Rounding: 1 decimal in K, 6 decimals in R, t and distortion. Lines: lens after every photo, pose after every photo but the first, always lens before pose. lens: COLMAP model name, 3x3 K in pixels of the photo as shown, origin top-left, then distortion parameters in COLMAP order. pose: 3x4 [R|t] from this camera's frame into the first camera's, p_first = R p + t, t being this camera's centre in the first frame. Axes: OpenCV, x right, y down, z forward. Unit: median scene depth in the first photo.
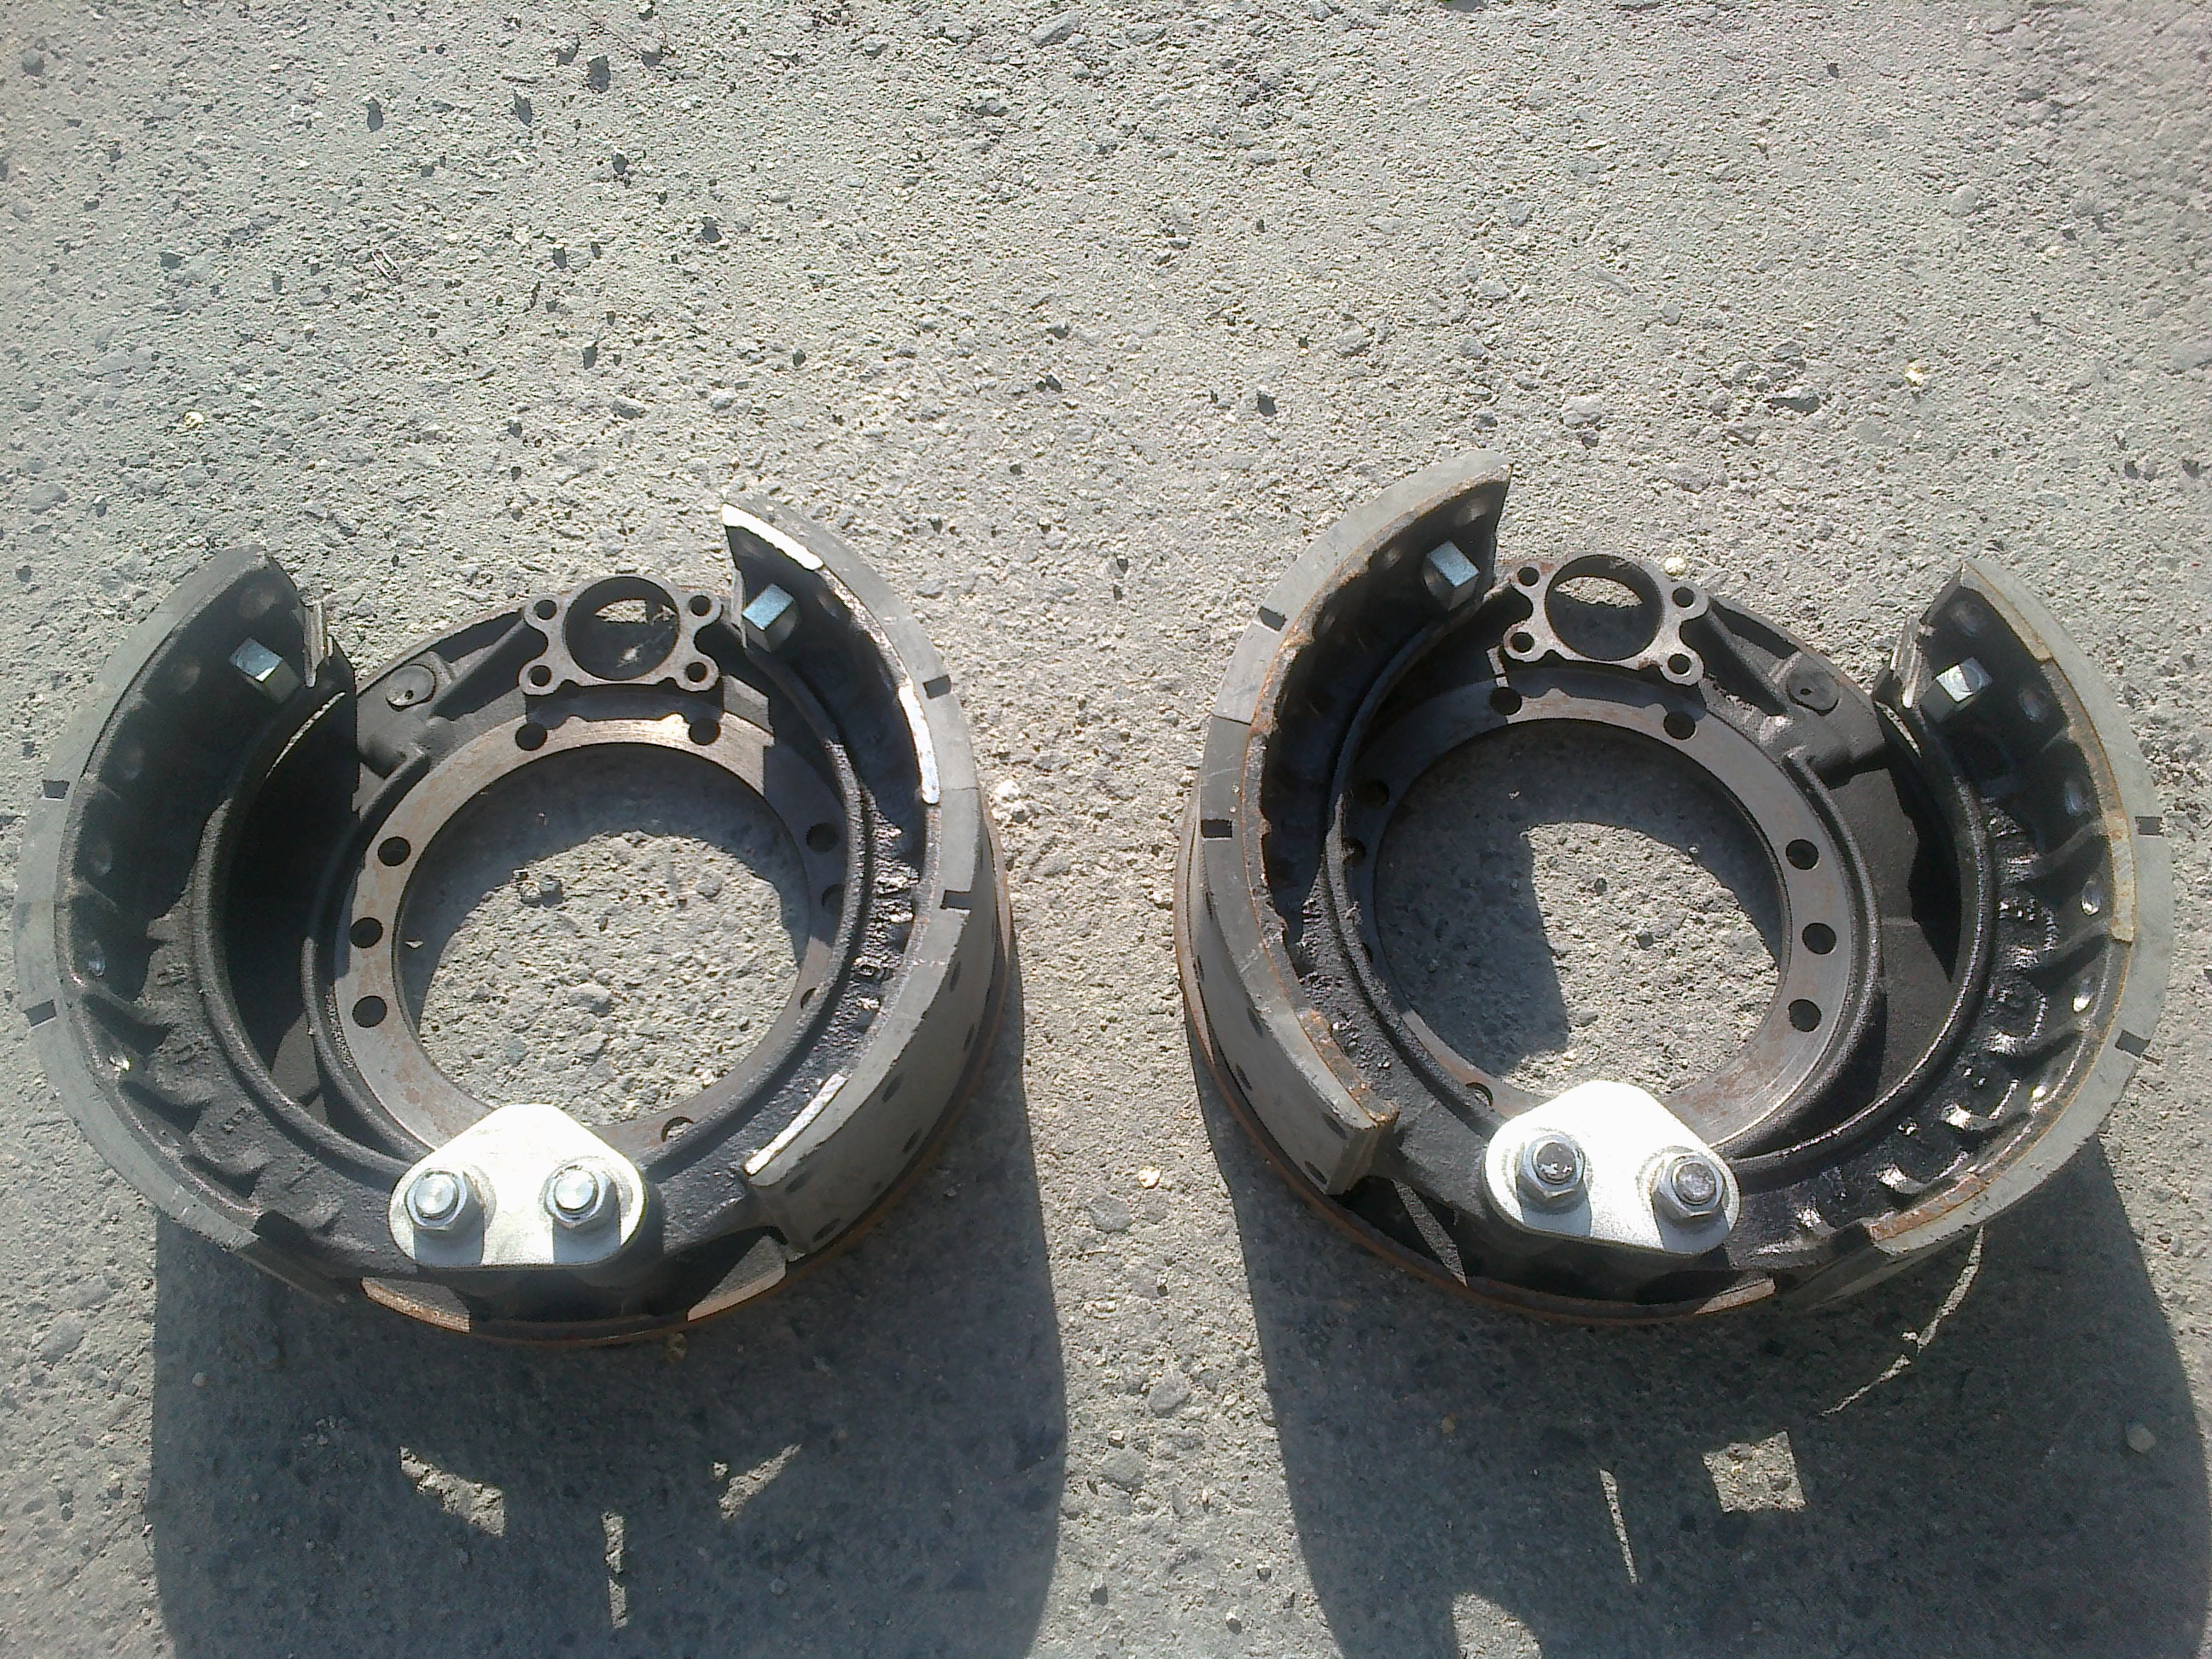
lens RADIAL K [[1956.3, 0, 1085.2], [0, 1956.3, 834.4], [0, 0, 1]] dist [0.055375, -0.129447]
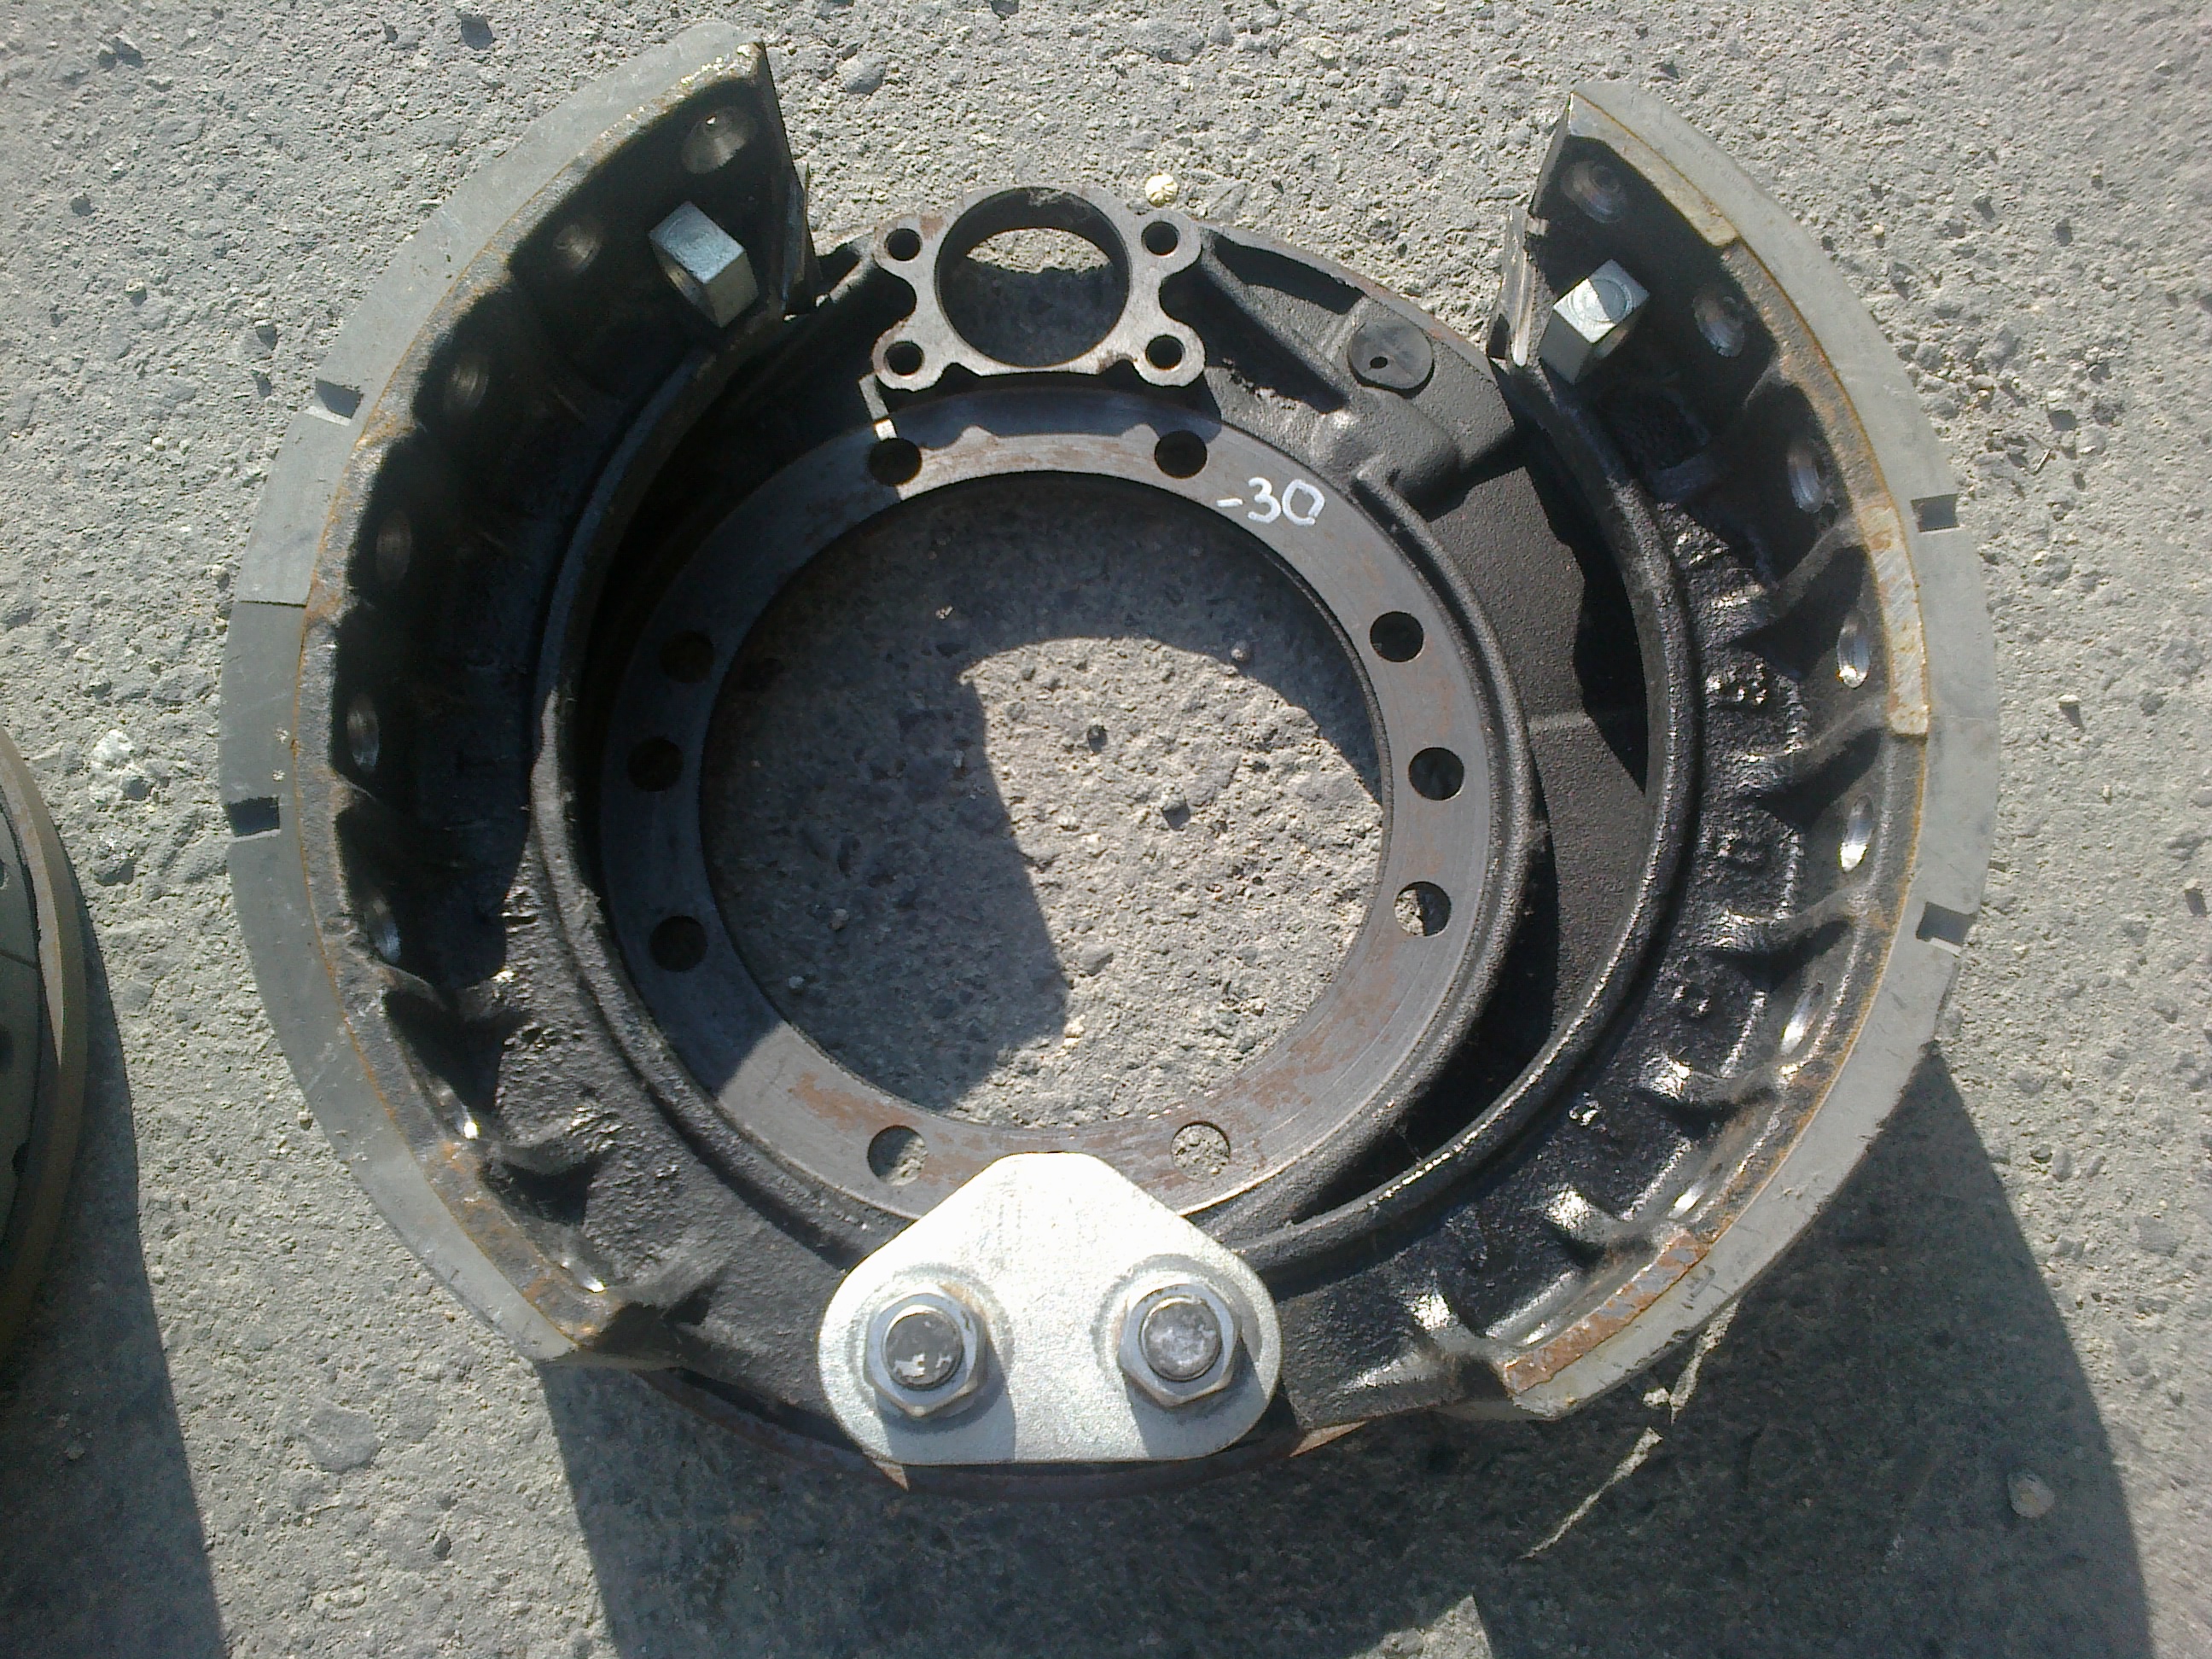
lens RADIAL K [[1924.6, 0, 1075.1], [0, 1924.6, 837.8], [0, 0, 1]] dist [0.045379, -0.109644]
pose [[0.983800, -0.176345, 0.032237, 0.224474], [0.170499, 0.975979, 0.135627, -0.025544], [-0.055380, -0.127934, 0.990235, 0.386308]]
